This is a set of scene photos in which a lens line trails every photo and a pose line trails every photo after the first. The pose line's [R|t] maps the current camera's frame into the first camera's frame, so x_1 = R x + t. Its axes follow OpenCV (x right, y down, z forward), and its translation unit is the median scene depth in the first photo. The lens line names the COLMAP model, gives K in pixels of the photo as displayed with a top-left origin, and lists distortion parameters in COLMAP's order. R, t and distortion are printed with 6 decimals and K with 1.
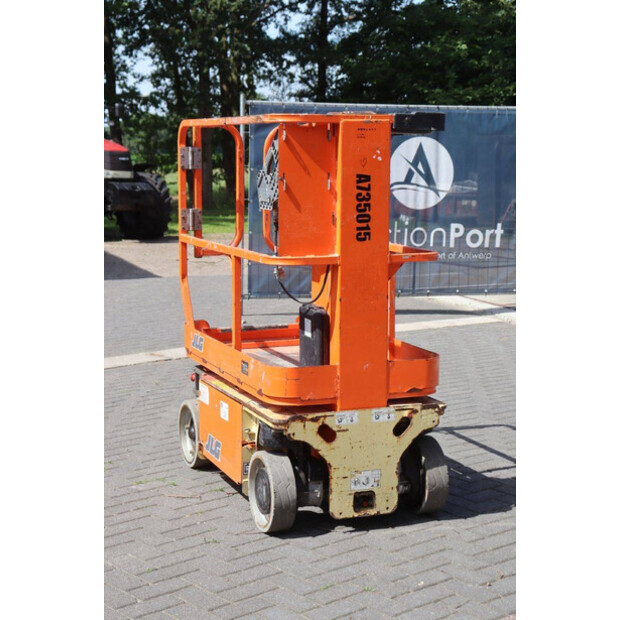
lens RADIAL K [[1167.0, 0, 305.8], [0, 1167.0, 311.0], [0, 0, 1]] dist [0.097050, 0.000000]
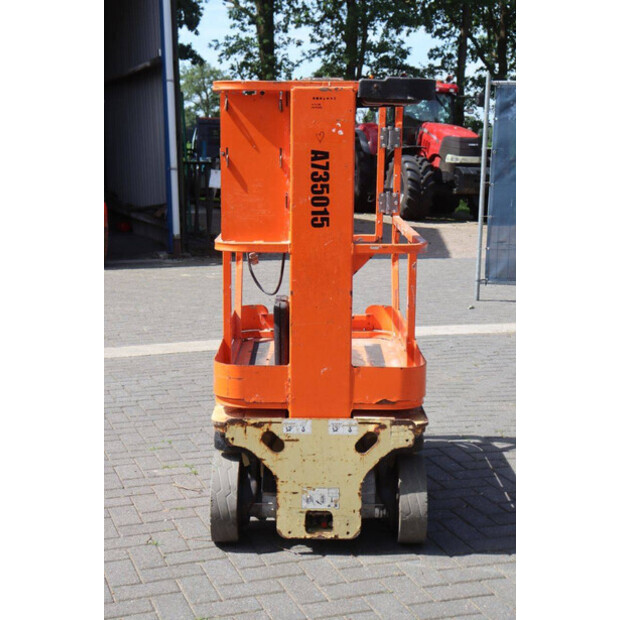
lens RADIAL K [[1057.8, 0, 309.8], [0, 1057.8, 312.2], [0, 0, 1]] dist [0.102456, 0.000000]
pose [[0.929631, 0.063601, -0.362961, 0.325181], [-0.054515, 0.997891, 0.035232, -0.023475], [0.364437, -0.012966, 0.931138, 0.252876]]
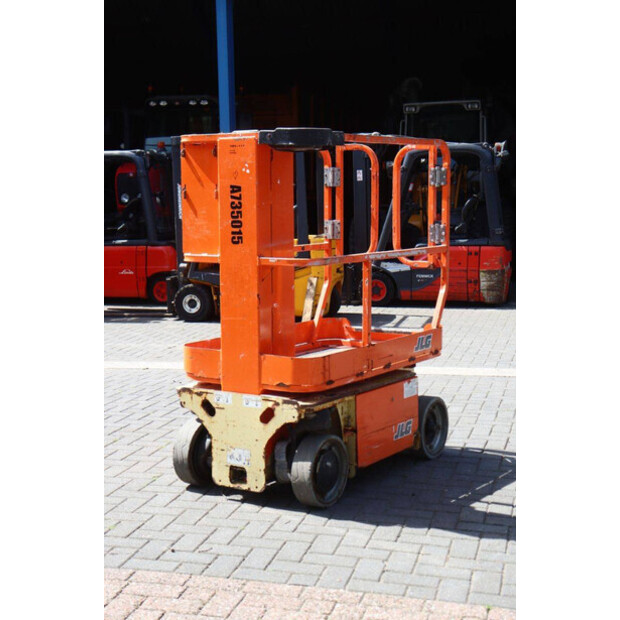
lens RADIAL K [[1071.1, 0, 312.2], [0, 1071.1, 308.4], [0, 0, 1]] dist [0.068925, 0.000000]
pose [[0.578778, 0.080482, -0.811504, 0.918252], [-0.102094, 0.994440, 0.025810, -0.031332], [0.809069, 0.067912, 0.583777, 0.444163]]
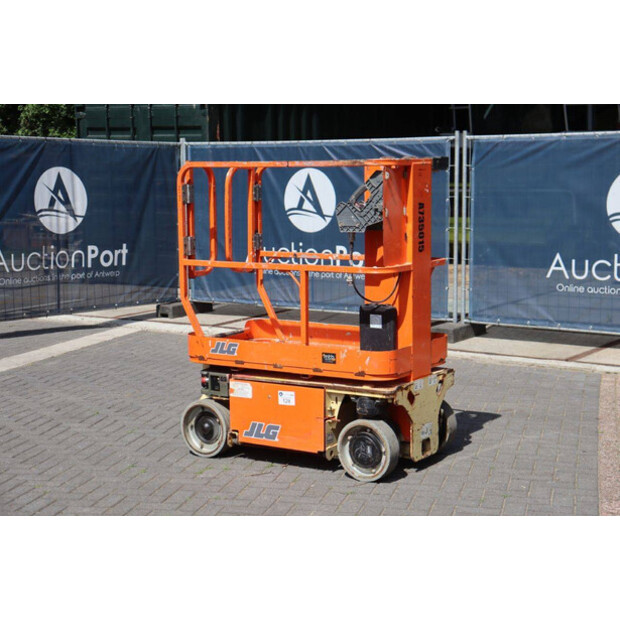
lens RADIAL K [[1167.0, 0, 306.6], [0, 1167.0, 312.5], [0, 0, 1]] dist [0.097050, 0.000000]
pose [[0.816680, -0.085899, 0.570663, -0.813472], [0.094748, 0.995399, 0.014238, -0.021635], [-0.569260, 0.042441, 0.821061, -0.027939]]
